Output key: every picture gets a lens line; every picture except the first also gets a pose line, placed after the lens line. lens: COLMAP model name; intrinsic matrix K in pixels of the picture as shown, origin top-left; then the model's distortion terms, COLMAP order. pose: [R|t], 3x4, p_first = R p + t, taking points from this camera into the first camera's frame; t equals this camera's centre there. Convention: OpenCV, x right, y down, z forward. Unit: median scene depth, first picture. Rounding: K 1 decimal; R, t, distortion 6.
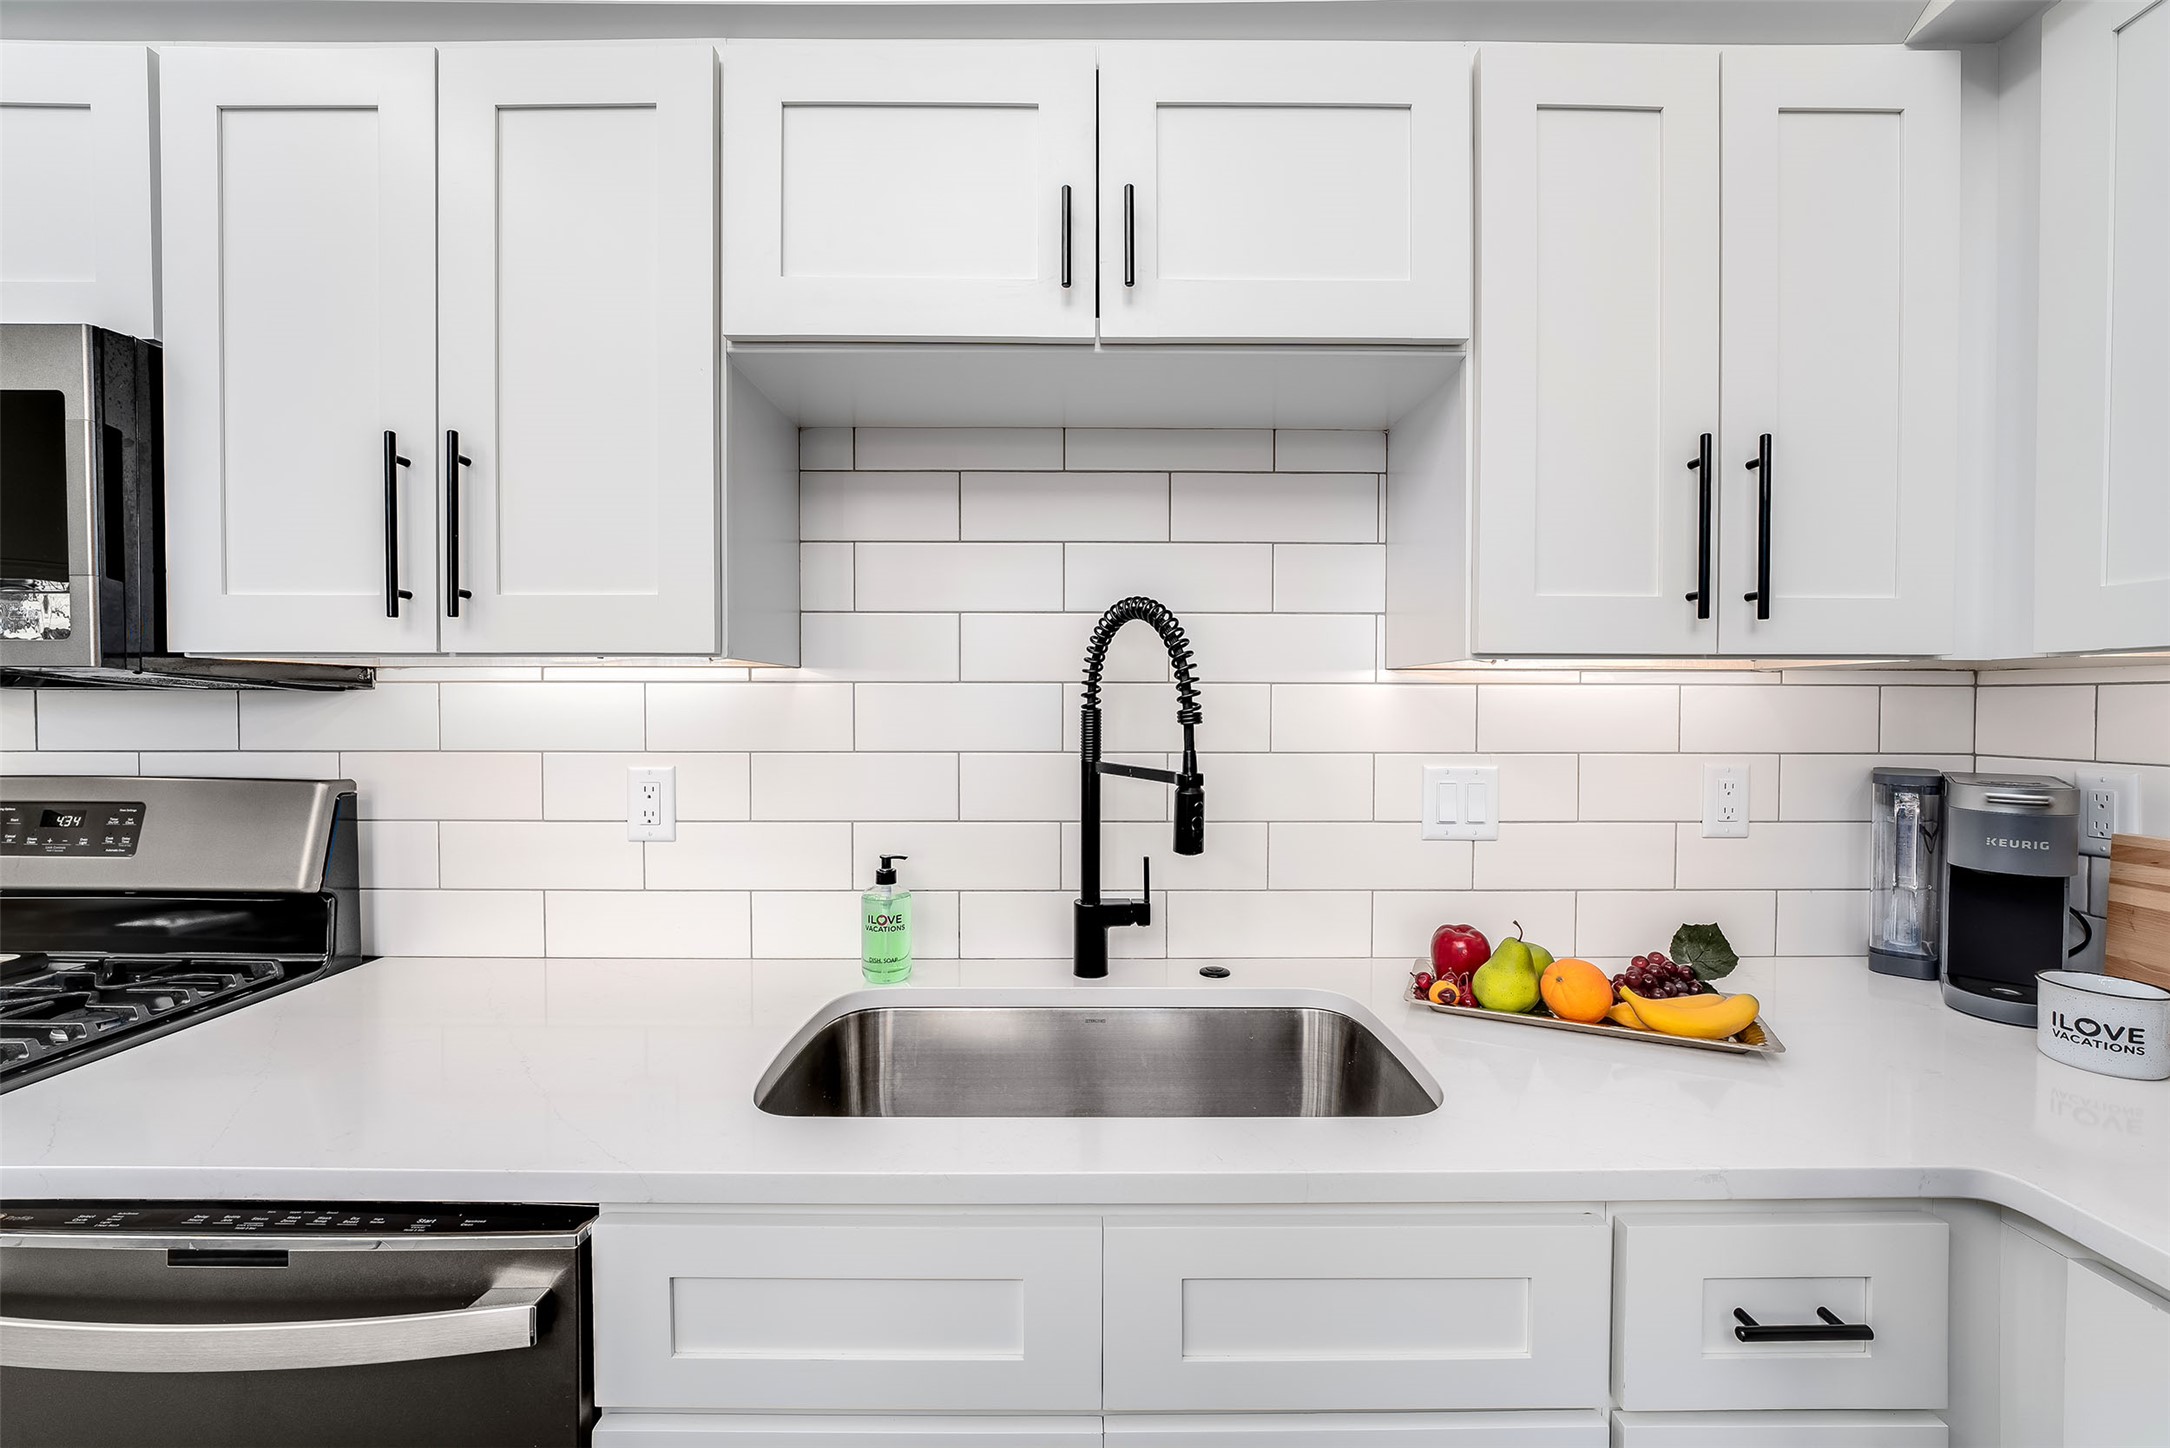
lens RADIAL K [[873.0, 0, 1108.5], [0, 873.0, 714.6], [0, 0, 1]] dist [-0.012199, 0.002002]
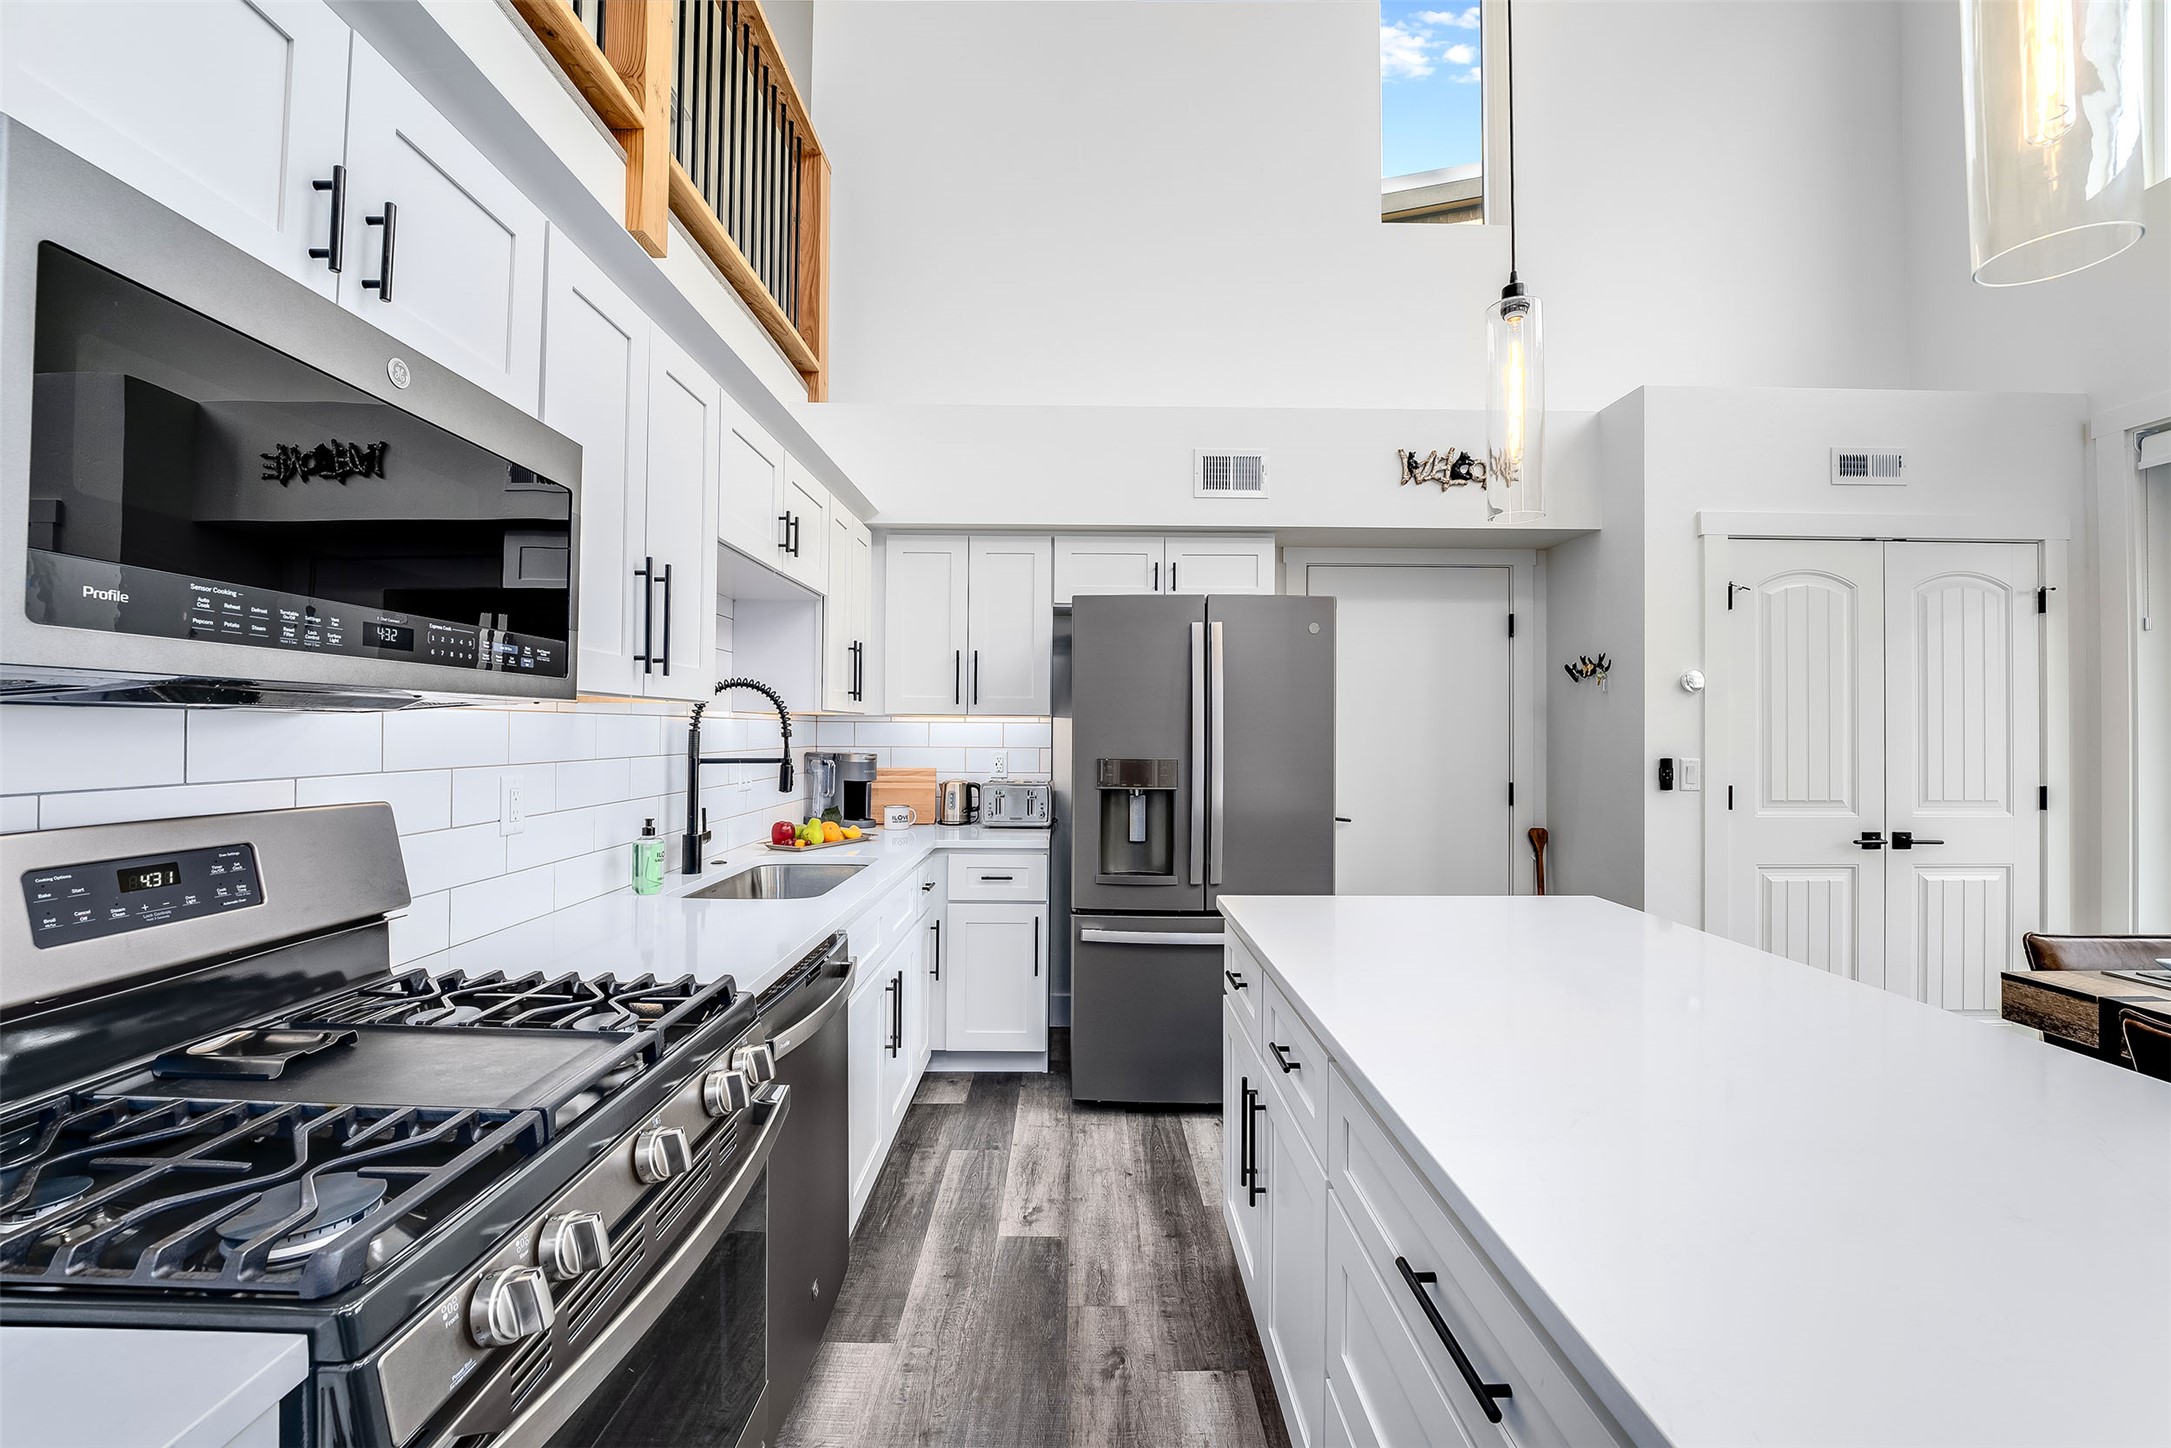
lens RADIAL K [[879.2, 0, 1087.9], [0, 879.2, 720.2], [0, 0, 1]] dist [-0.020832, 0.004789]
pose [[-0.002709, 0.009144, 0.999955, -2.079315], [0.009455, 0.999914, -0.009118, -0.004906], [-0.999952, 0.009430, -0.002795, 0.169652]]
